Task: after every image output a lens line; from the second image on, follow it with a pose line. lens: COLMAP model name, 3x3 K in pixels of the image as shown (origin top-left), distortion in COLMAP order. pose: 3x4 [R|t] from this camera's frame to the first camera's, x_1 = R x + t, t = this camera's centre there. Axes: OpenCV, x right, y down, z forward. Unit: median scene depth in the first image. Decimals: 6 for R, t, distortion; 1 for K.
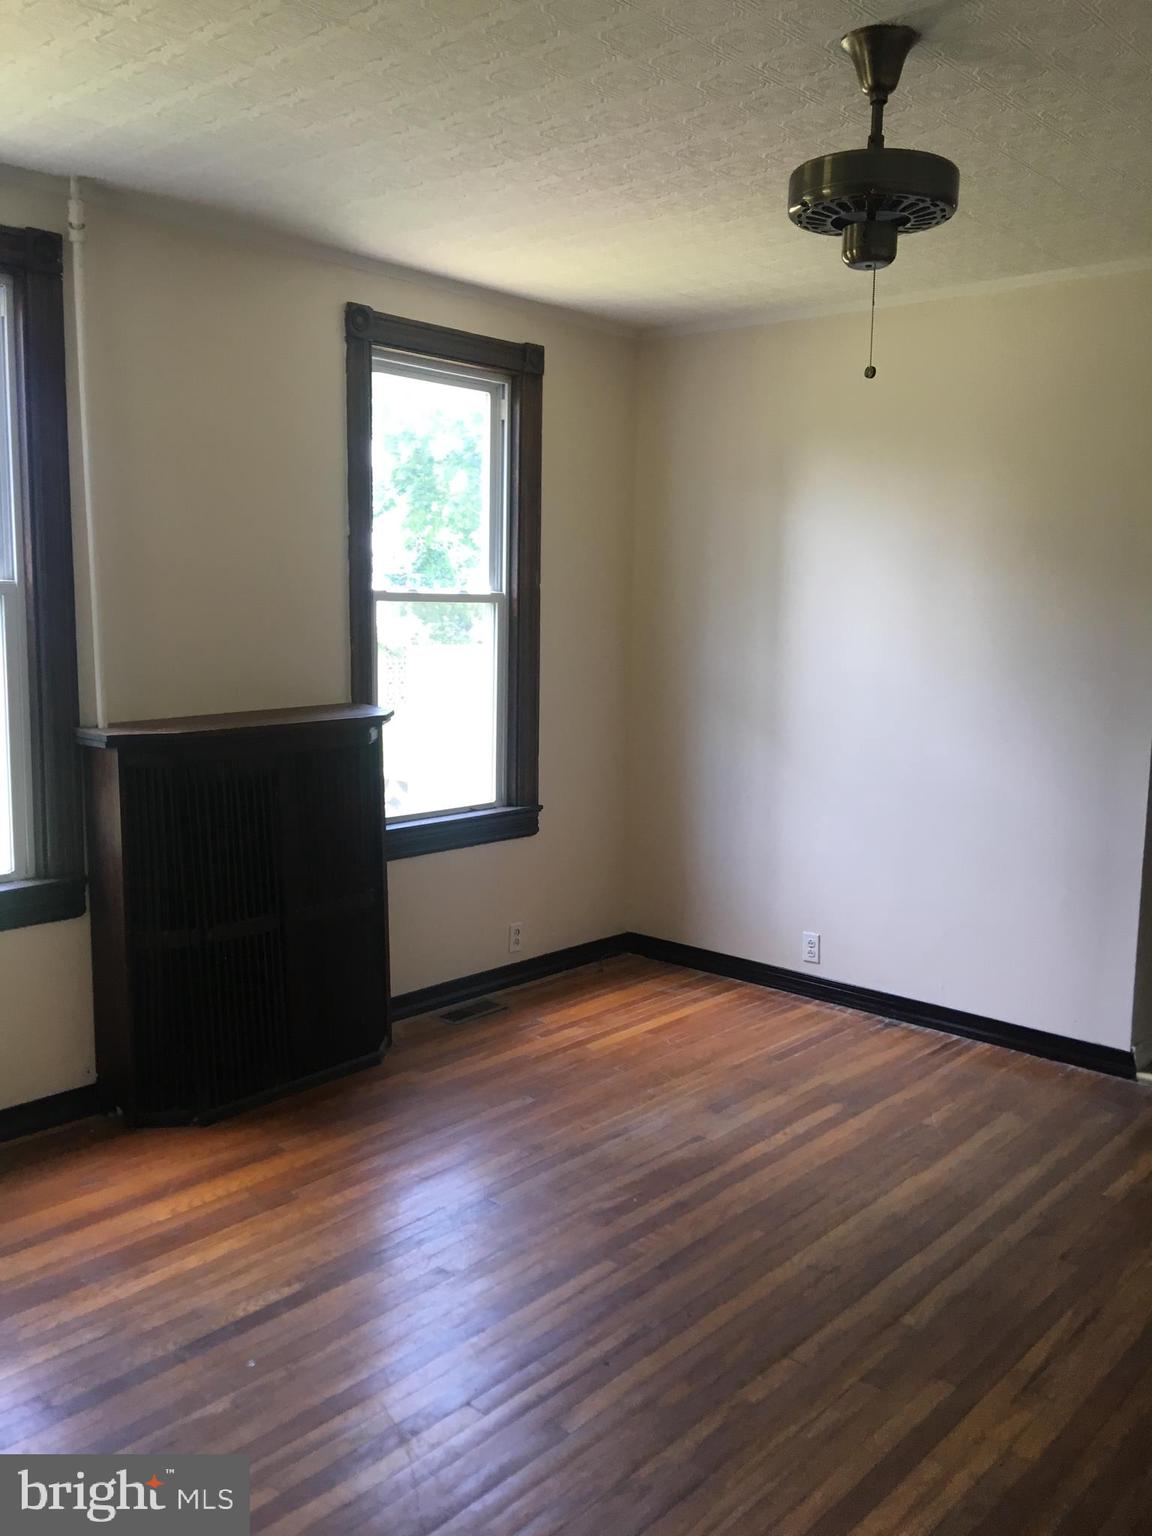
lens RADIAL K [[1293.3, 0, 571.9], [0, 1293.3, 765.3], [0, 0, 1]] dist [0.003279, -0.020786]
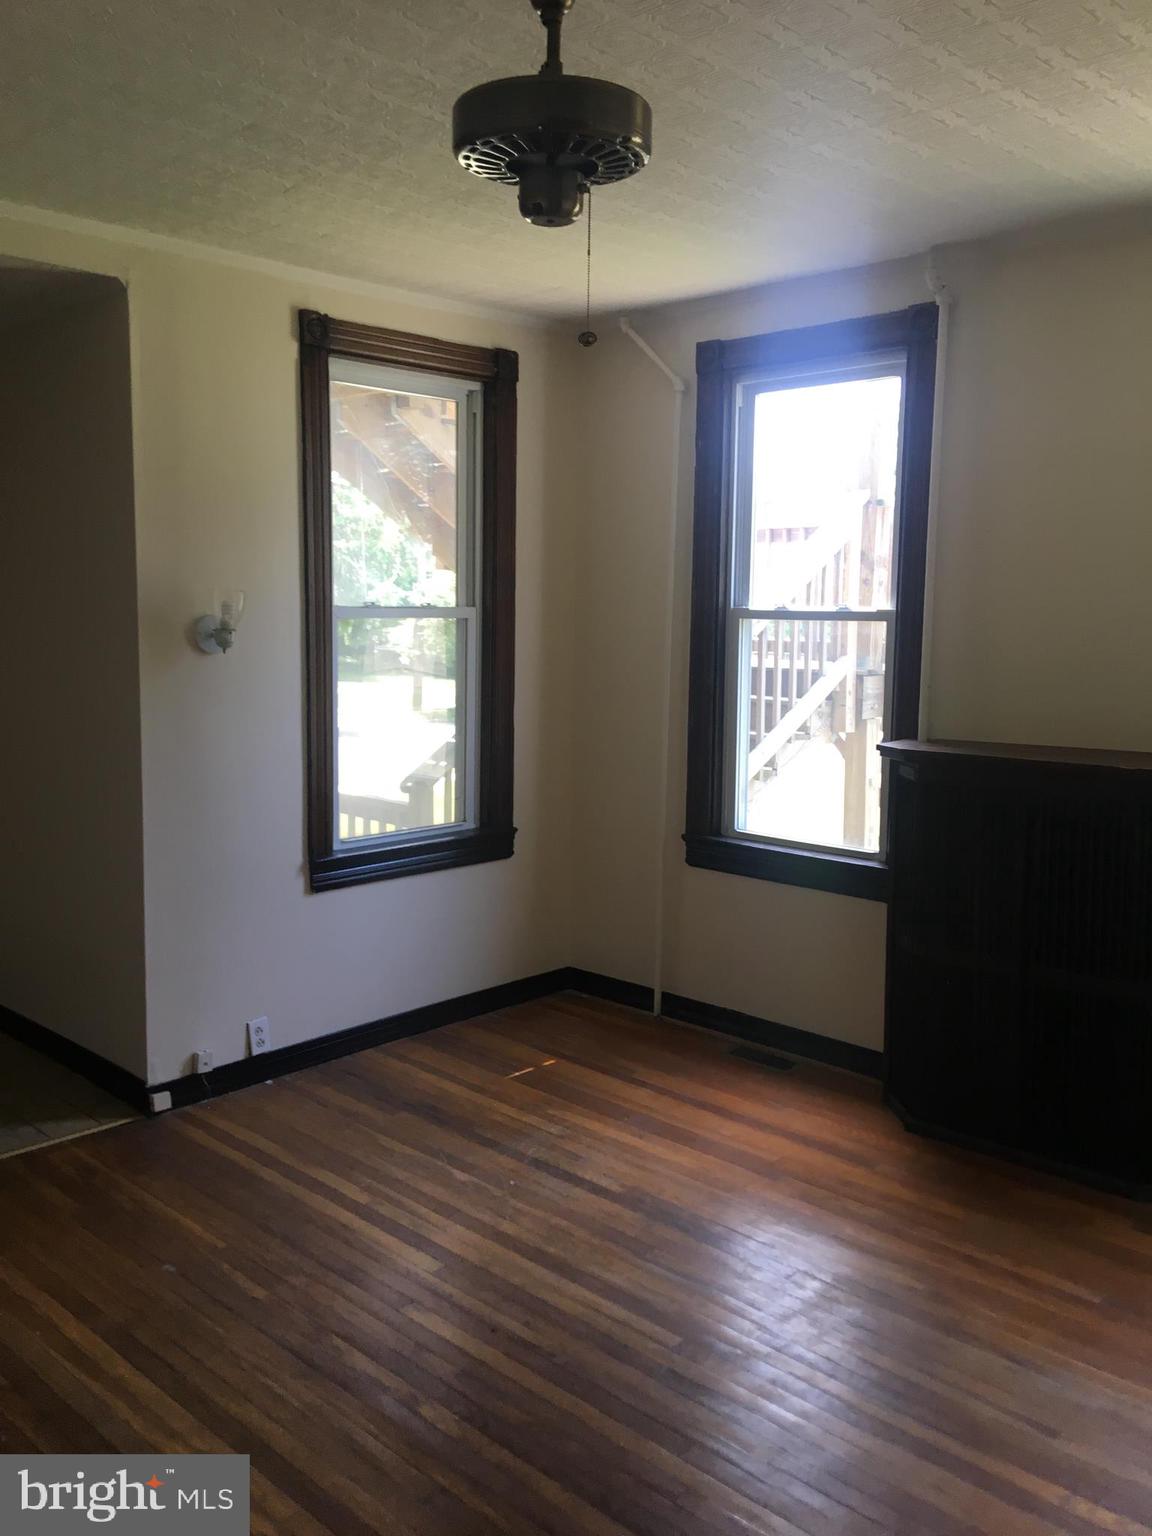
lens RADIAL K [[1293.3, 0, 572.1], [0, 1293.3, 769.8], [0, 0, 1]] dist [0.003279, -0.020786]
pose [[-0.015721, 0.122285, -0.992371, 0.889287], [-0.158326, 0.979667, 0.123227, -0.110112], [0.987262, 0.159055, 0.003960, 0.862329]]
